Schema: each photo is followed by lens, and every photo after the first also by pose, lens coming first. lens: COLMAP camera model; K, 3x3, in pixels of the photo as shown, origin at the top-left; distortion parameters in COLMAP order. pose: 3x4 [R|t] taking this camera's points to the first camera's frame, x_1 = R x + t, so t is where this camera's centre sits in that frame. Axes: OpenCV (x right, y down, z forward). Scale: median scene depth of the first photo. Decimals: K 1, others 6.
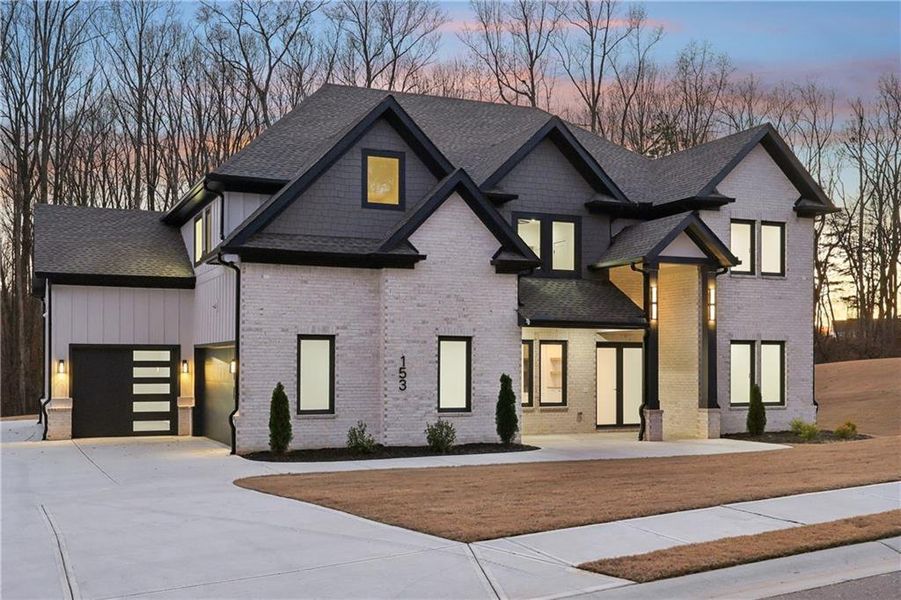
lens RADIAL K [[987.9, 0, 452.1], [0, 987.9, 365.9], [0, 0, 1]] dist [-0.008992, 0.028166]
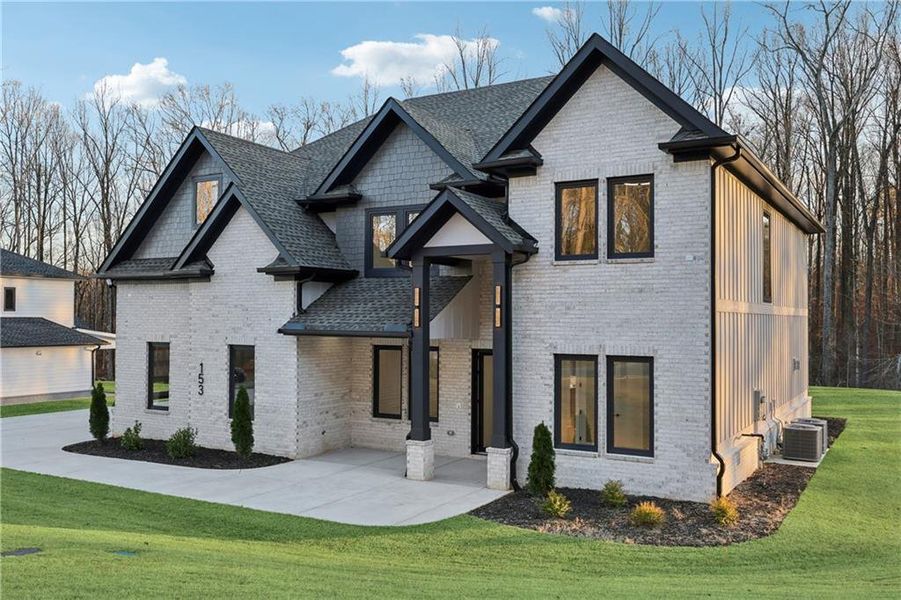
lens RADIAL K [[800.8, 0, 450.5], [0, 800.8, 300.0], [0, 0, 1]] dist [0.000941, 0.000261]
pose [[0.590753, -0.017014, -0.806673, 0.724933], [-0.004498, 0.999693, -0.024379, -0.052092], [0.806840, 0.018031, 0.590495, 0.620782]]
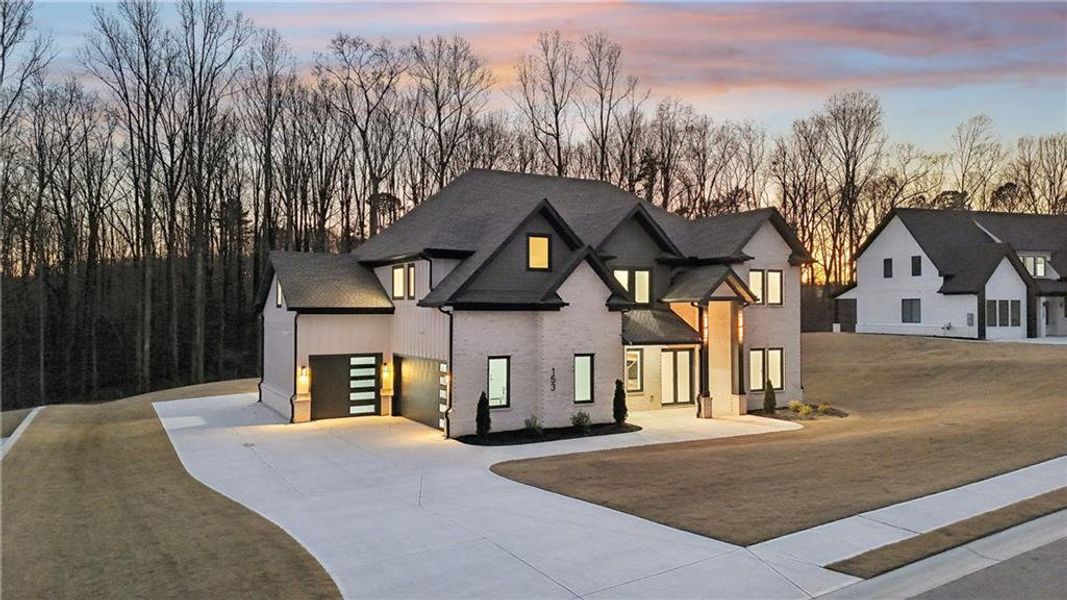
lens RADIAL K [[743.8, 0, 533.5], [0, 743.8, 300.0], [0, 0, 1]] dist [0.072330, -0.001869]
pose [[0.995476, -0.000602, 0.095014, -0.167421], [0.002032, 0.999886, -0.014961, -0.087100], [-0.094994, 0.015086, 0.995364, -0.126271]]
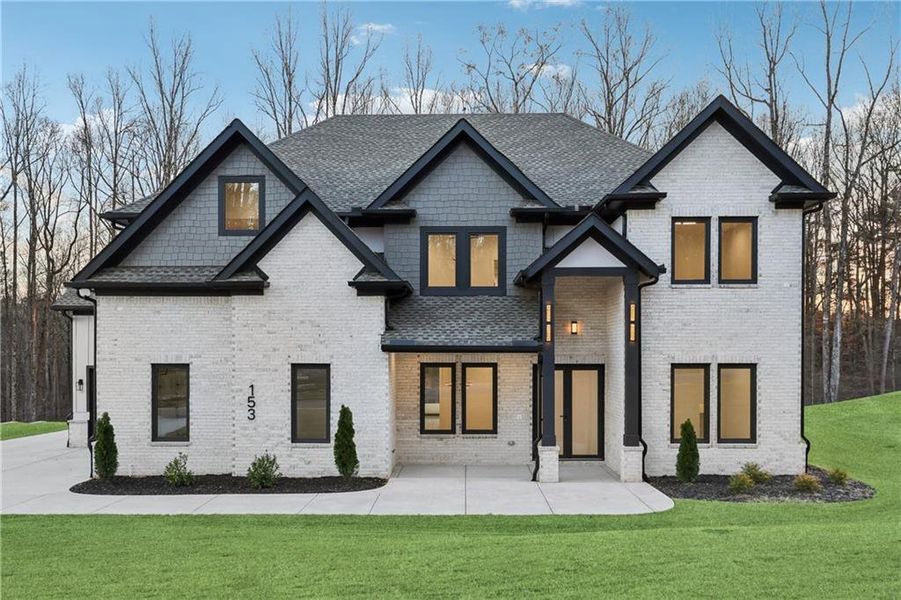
lens RADIAL K [[803.7, 0, 450.3], [0, 803.7, 361.1], [0, 0, 1]] dist [0.002729, 0.001104]
pose [[0.909161, 0.001467, -0.416441, 0.407650], [0.001346, 0.999978, 0.006462, -0.033902], [0.416442, -0.006436, 0.909140, 0.317254]]
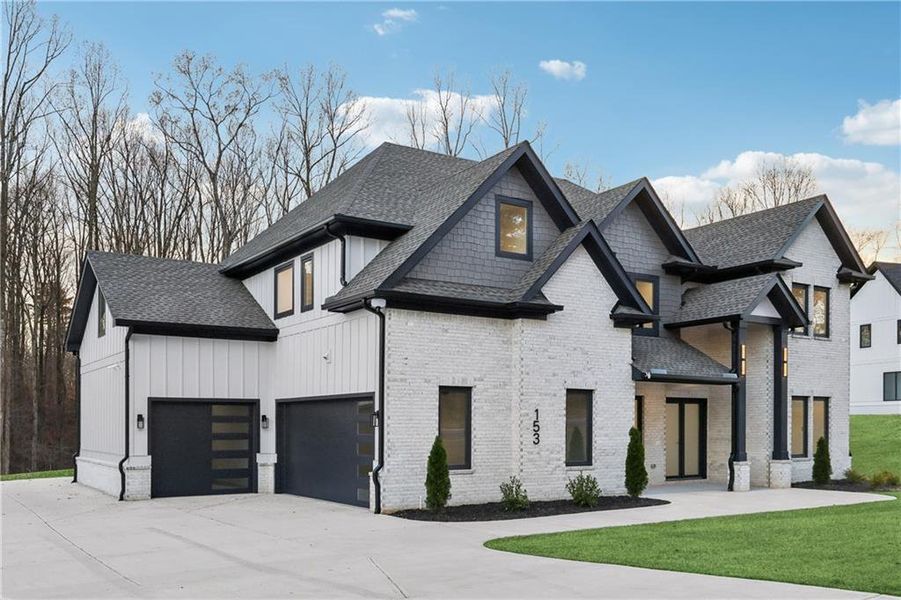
lens RADIAL K [[822.0, 0, 456.1], [0, 822.0, 426.8], [0, 0, 1]] dist [-0.001126, 0.005278]
pose [[0.986135, -0.002900, 0.165918, -0.233040], [0.002849, 0.999996, 0.000543, 0.006111], [-0.165919, -0.000062, 0.986139, 0.186889]]
